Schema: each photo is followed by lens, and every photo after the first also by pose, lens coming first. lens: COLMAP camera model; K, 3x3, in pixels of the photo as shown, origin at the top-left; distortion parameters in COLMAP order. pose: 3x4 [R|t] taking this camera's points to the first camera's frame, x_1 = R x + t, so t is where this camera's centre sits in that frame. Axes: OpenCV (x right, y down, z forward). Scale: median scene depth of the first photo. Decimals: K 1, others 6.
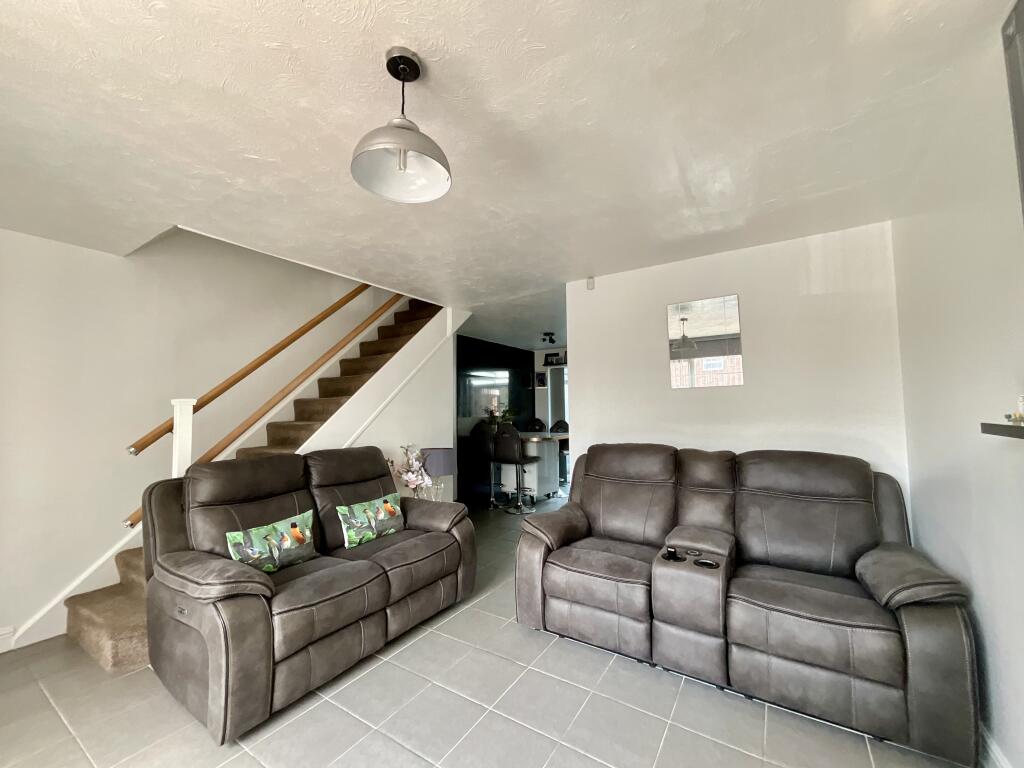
lens RADIAL K [[415.0, 0, 512.3], [0, 415.0, 384.0], [0, 0, 1]] dist [-0.001253, 0.000223]
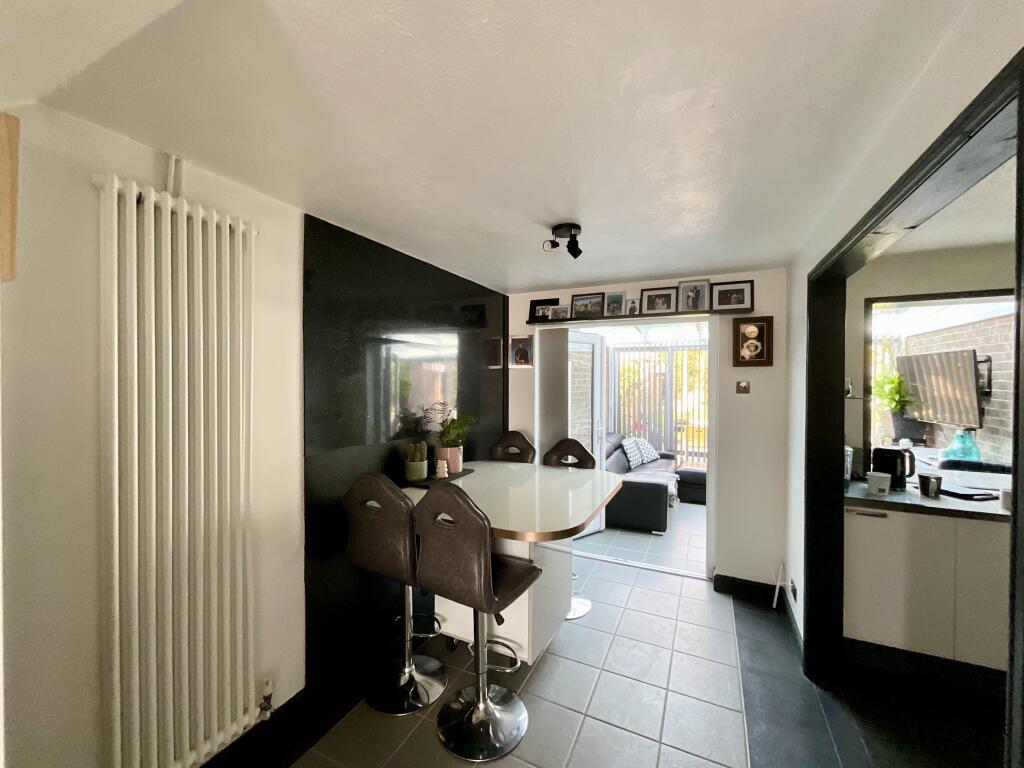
lens RADIAL K [[415.0, 0, 516.7], [0, 415.0, 385.1], [0, 0, 1]] dist [-0.001253, 0.000223]
pose [[0.991883, 0.009653, 0.126786, -0.000266], [-0.019322, 0.996977, 0.075259, -0.007949], [-0.125676, -0.077098, 0.989071, 0.507162]]
